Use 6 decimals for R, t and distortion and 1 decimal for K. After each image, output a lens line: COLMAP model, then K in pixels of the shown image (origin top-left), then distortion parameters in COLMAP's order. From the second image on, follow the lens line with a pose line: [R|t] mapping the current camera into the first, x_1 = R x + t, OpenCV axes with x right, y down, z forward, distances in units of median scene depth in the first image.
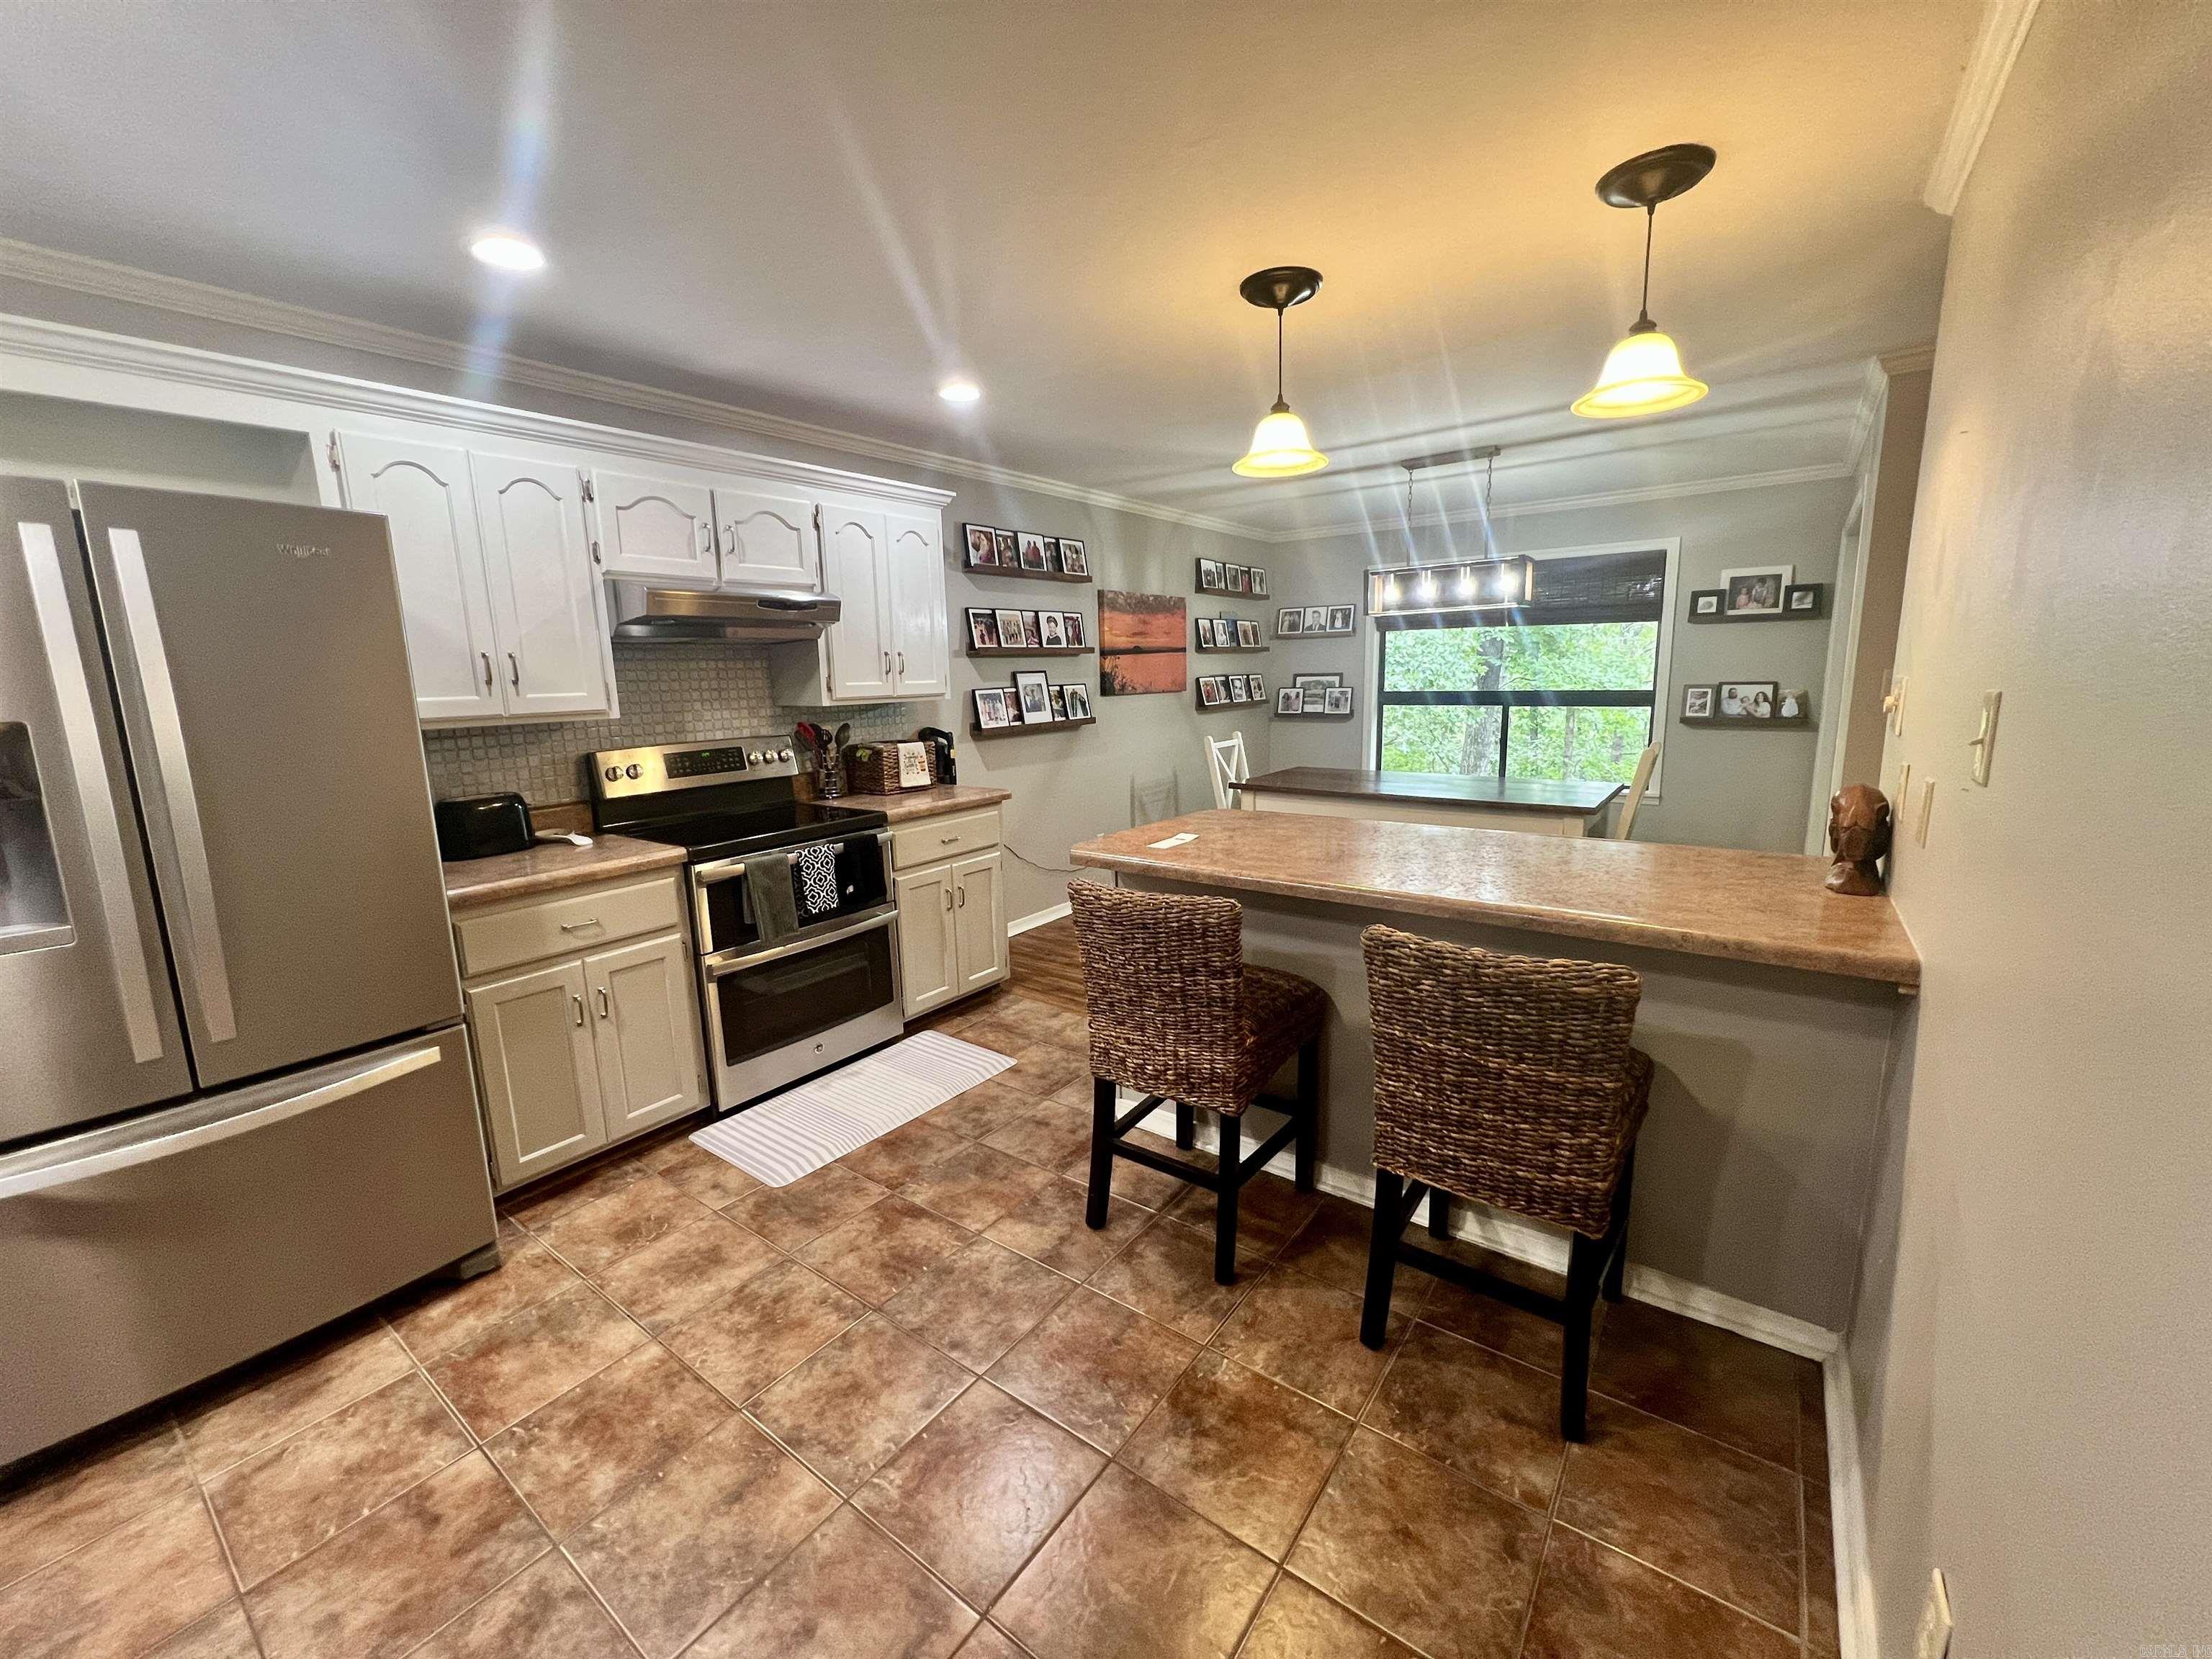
lens RADIAL K [[883.8, 0, 1104.9], [0, 883.8, 826.8], [0, 0, 1]] dist [-0.001344, 0.000013]
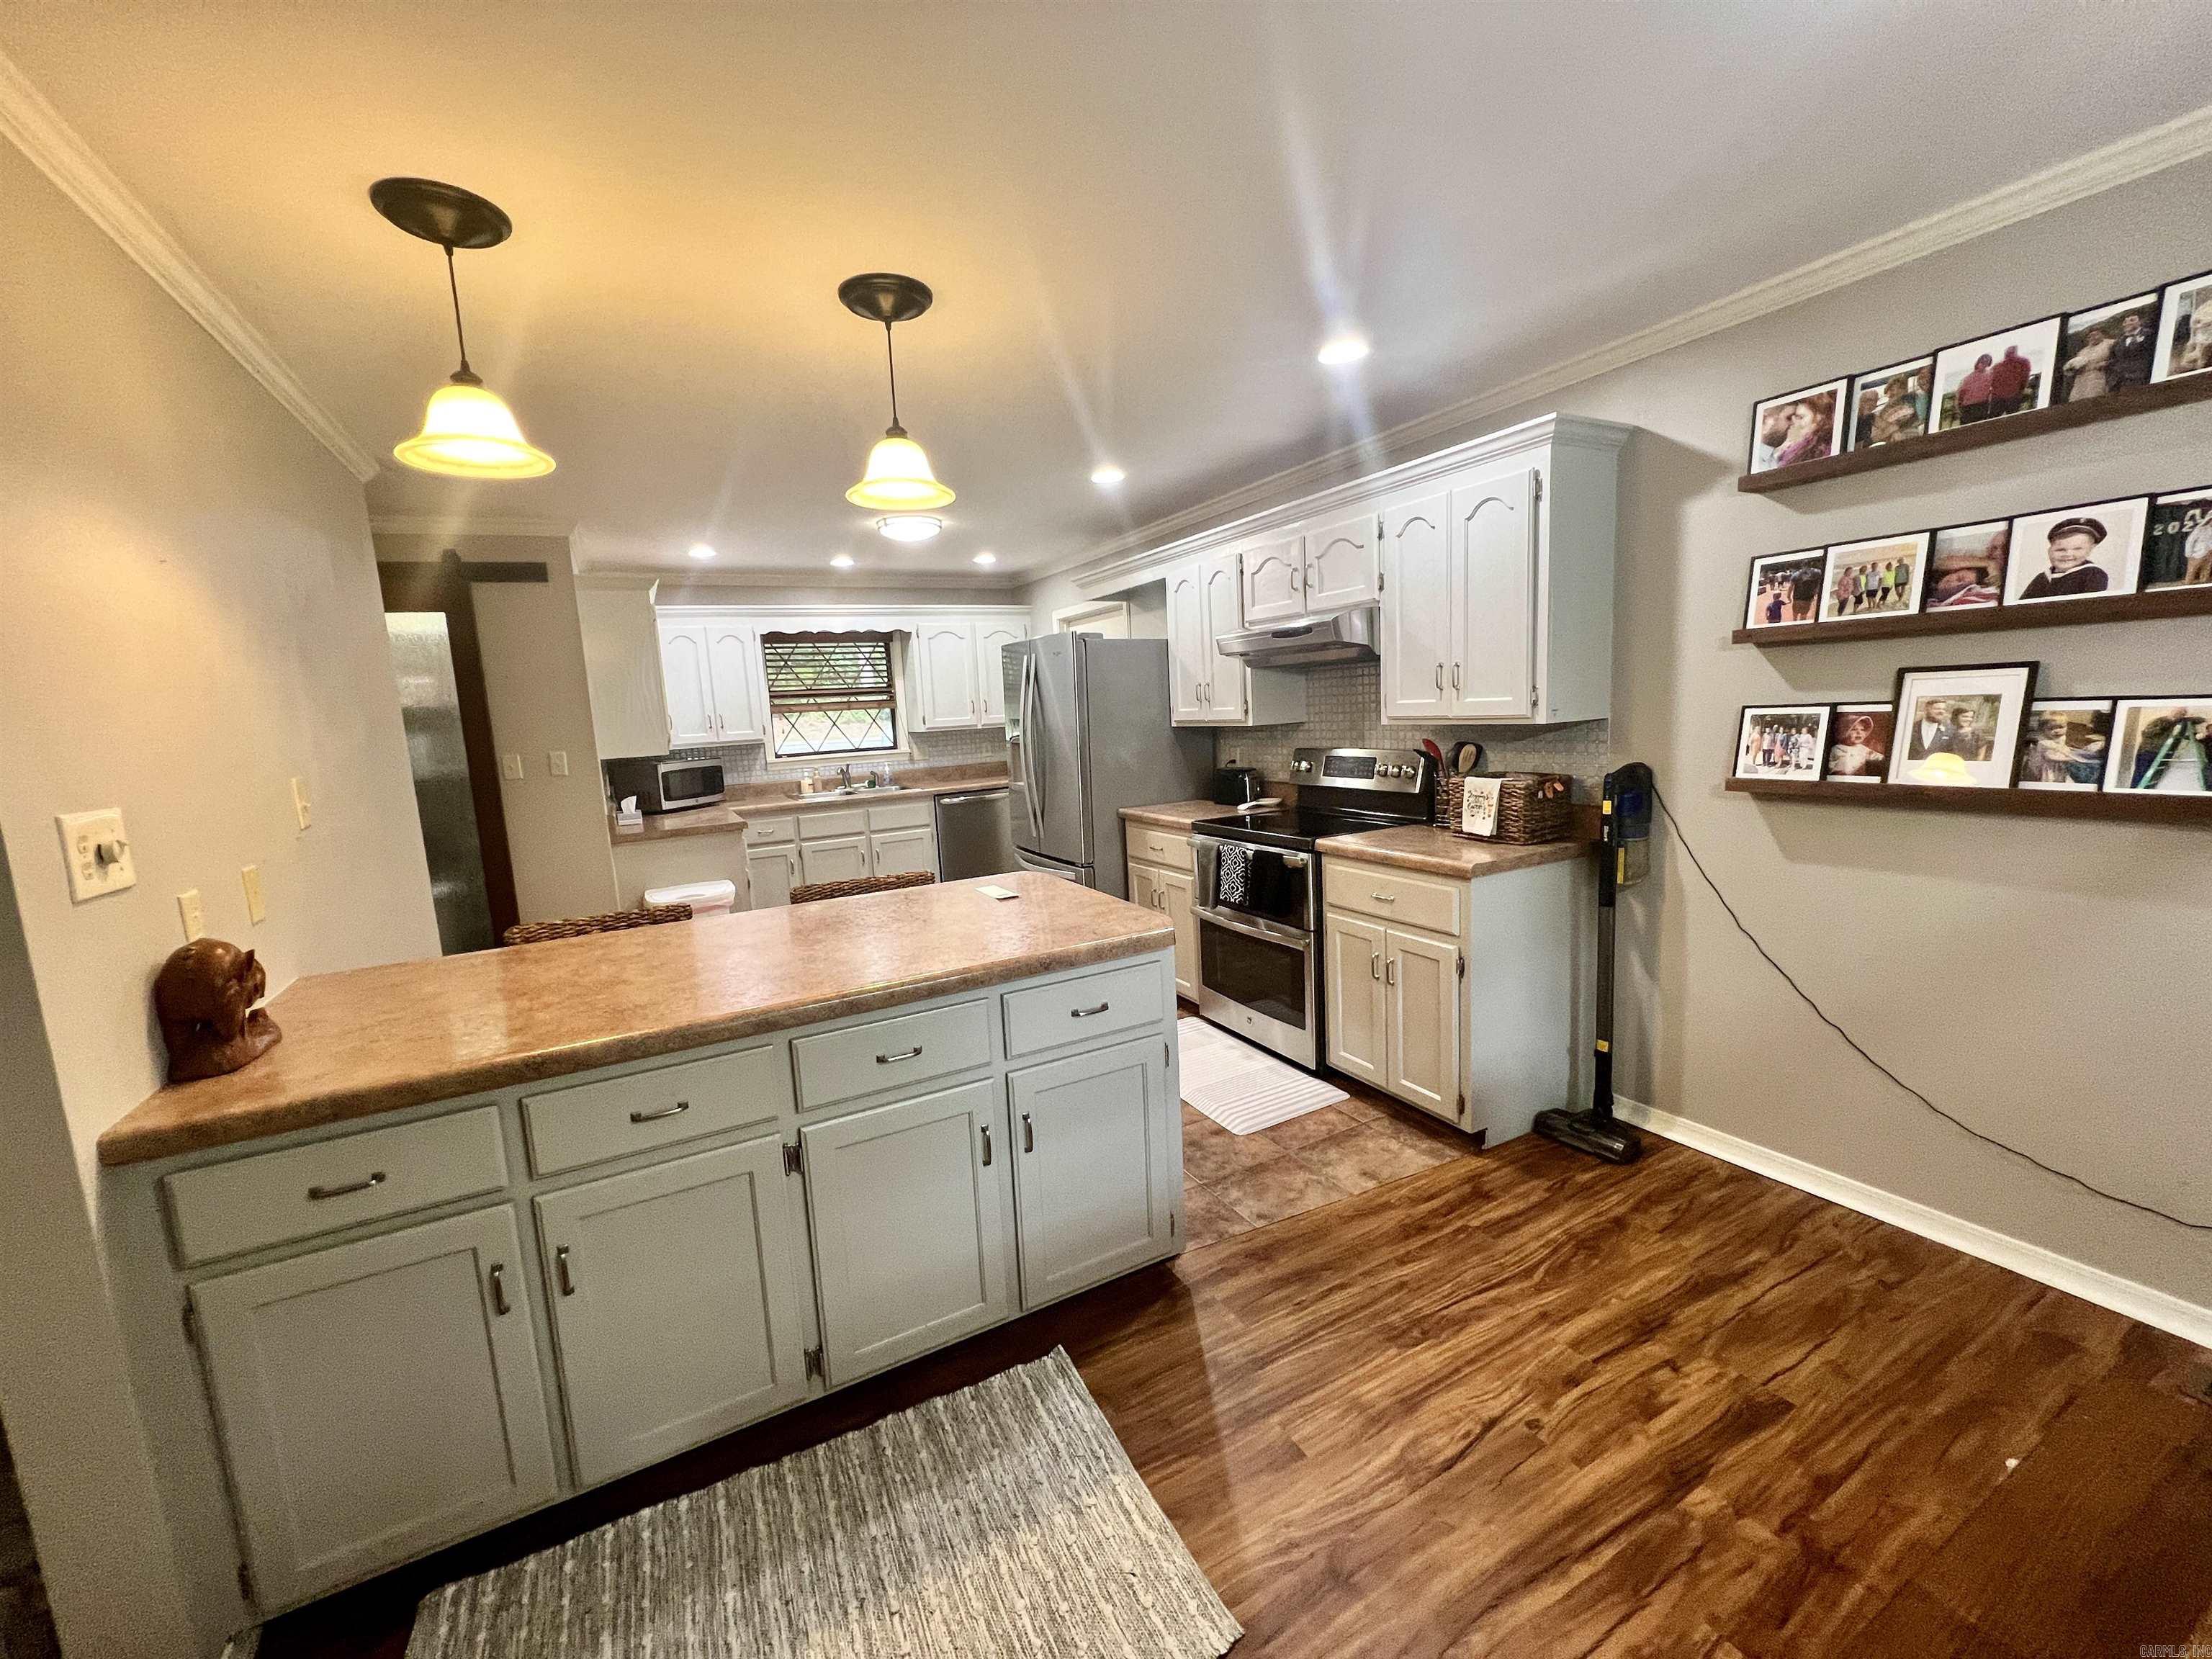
lens RADIAL K [[884.9, 0, 1106.1], [0, 884.9, 825.0], [0, 0, 1]] dist [0.000839, 0.000418]
pose [[-0.410909, 0.171527, -0.895395, 0.760934], [-0.097129, 0.968315, 0.230069, -0.250116], [0.906488, 0.181507, -0.381229, 1.253402]]
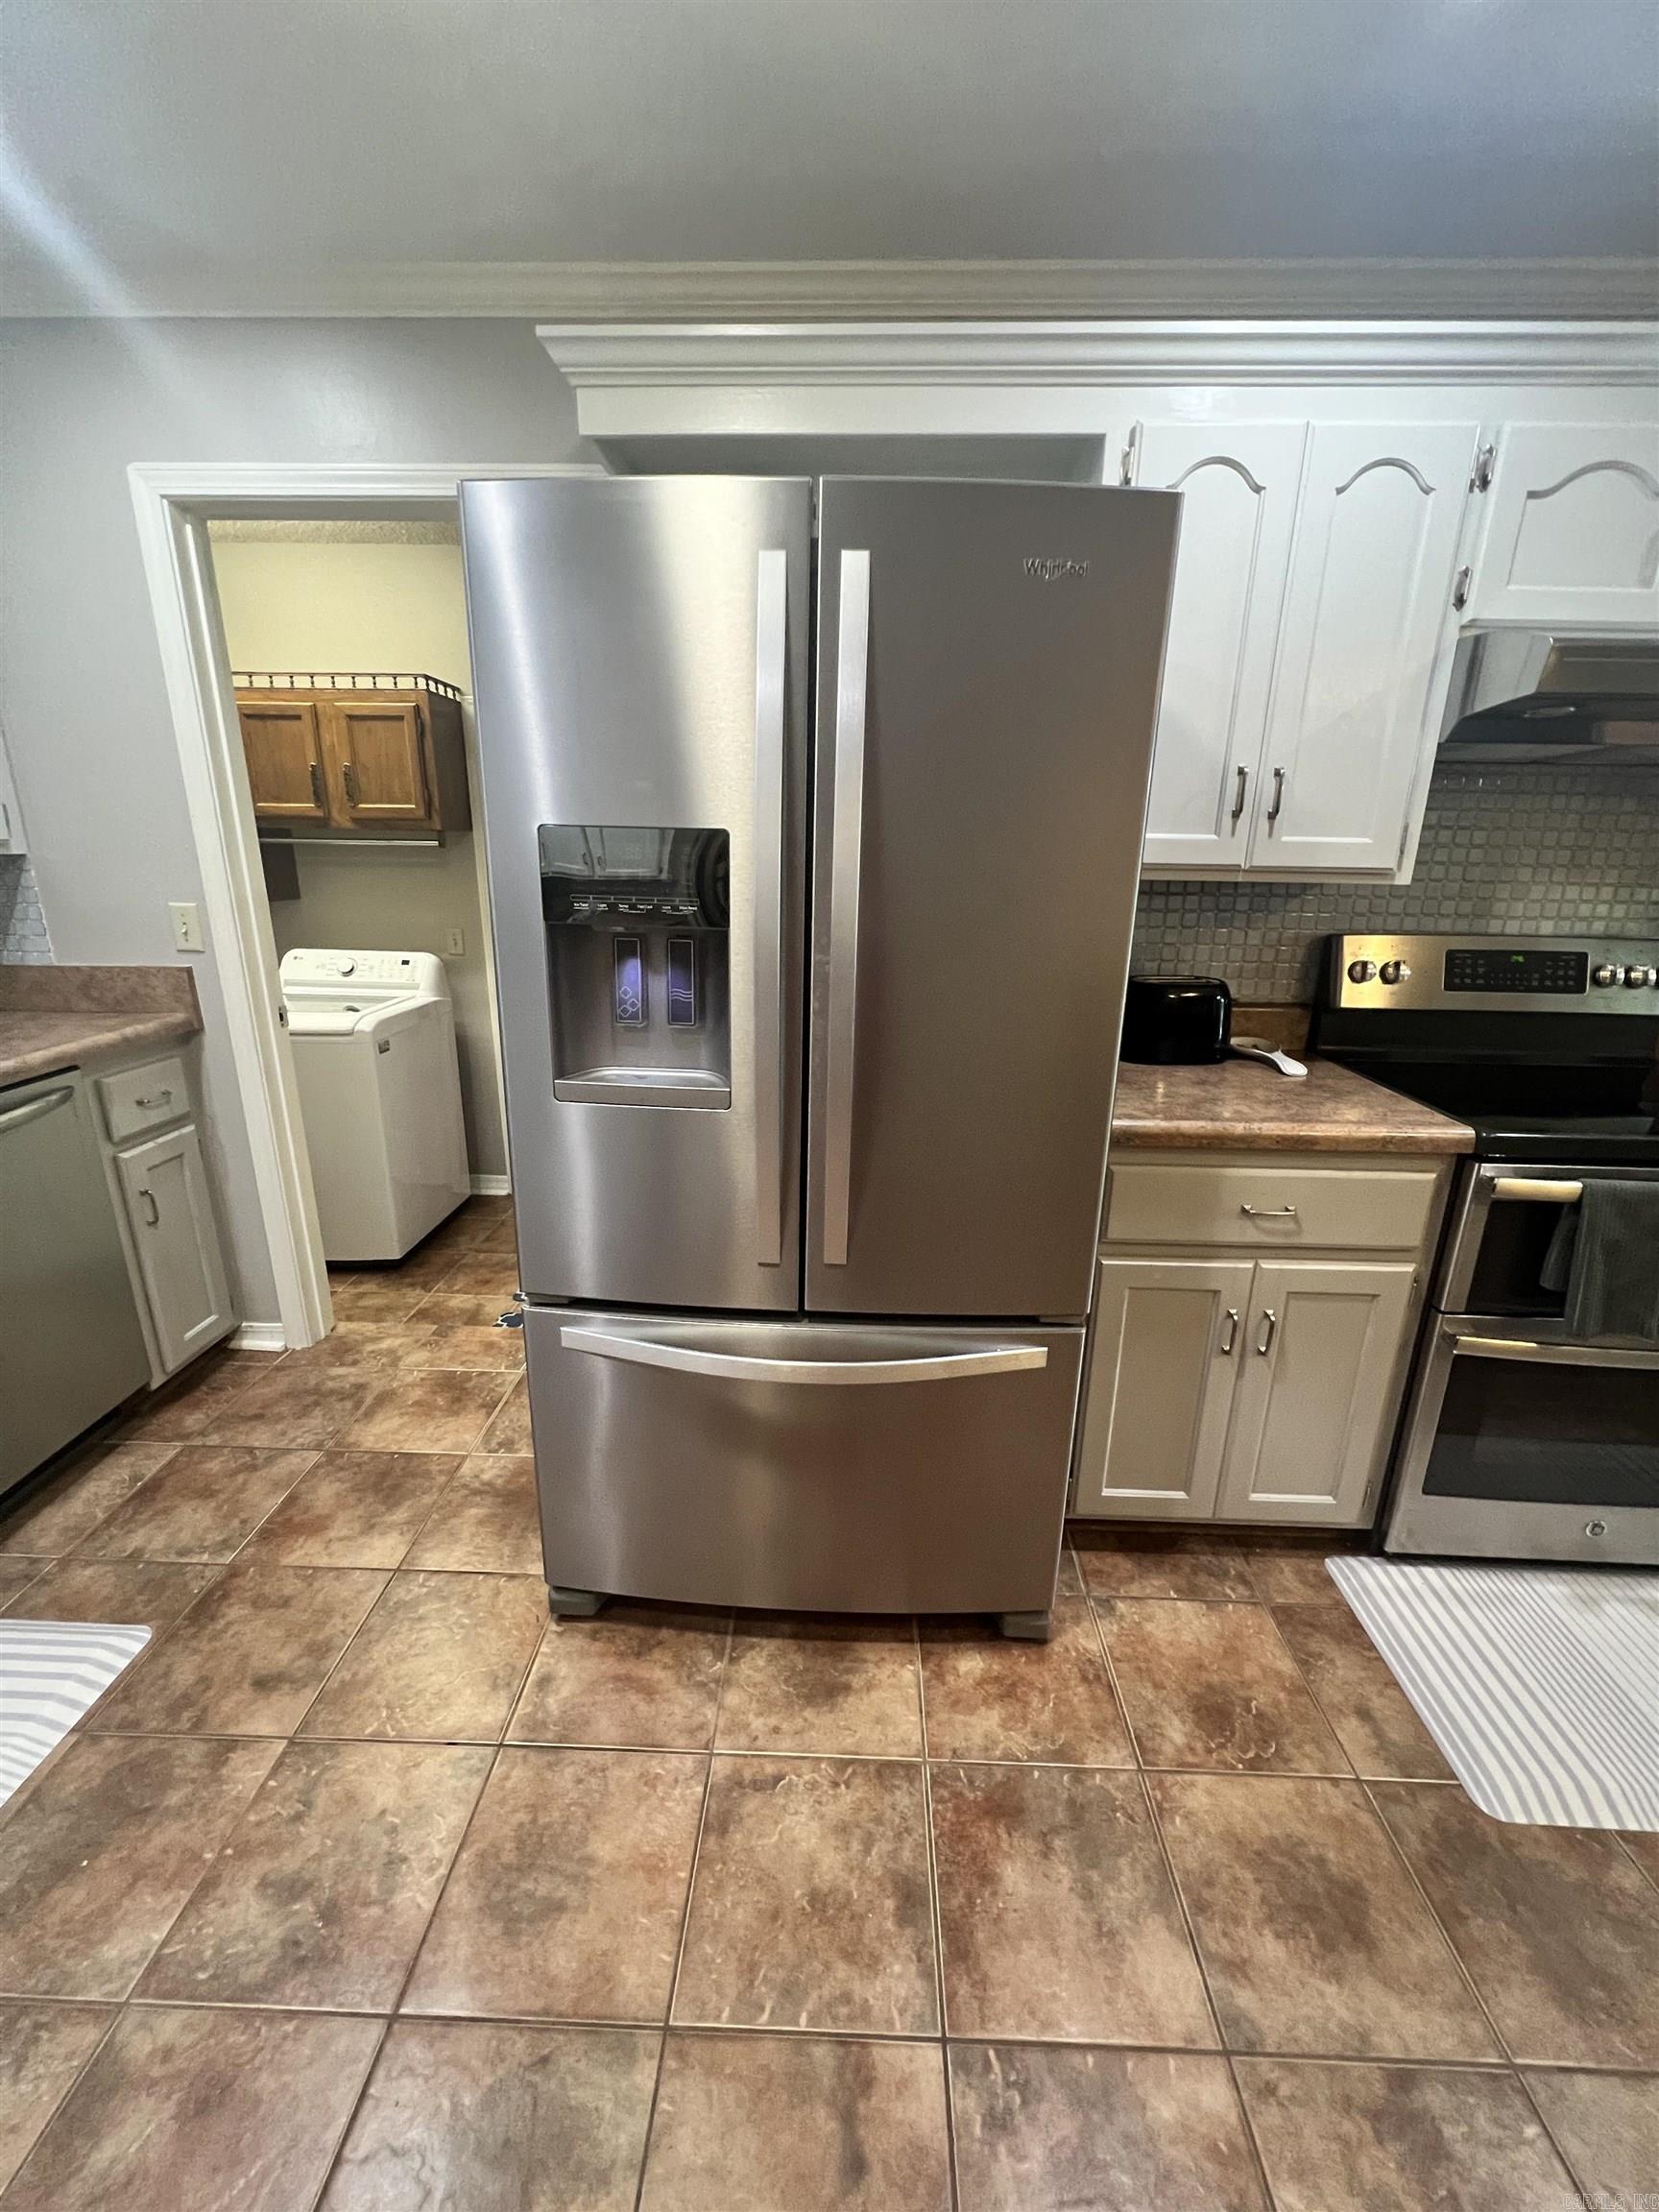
lens RADIAL K [[885.1, 0, 834.4], [0, 885.1, 1105.0], [0, 0, 1]] dist [-0.001600, -0.000076]
pose [[0.570505, 0.268901, -0.776026, -0.244288], [-0.175642, 0.962968, 0.204553, -0.030191], [0.802293, 0.019604, 0.596608, 0.302220]]
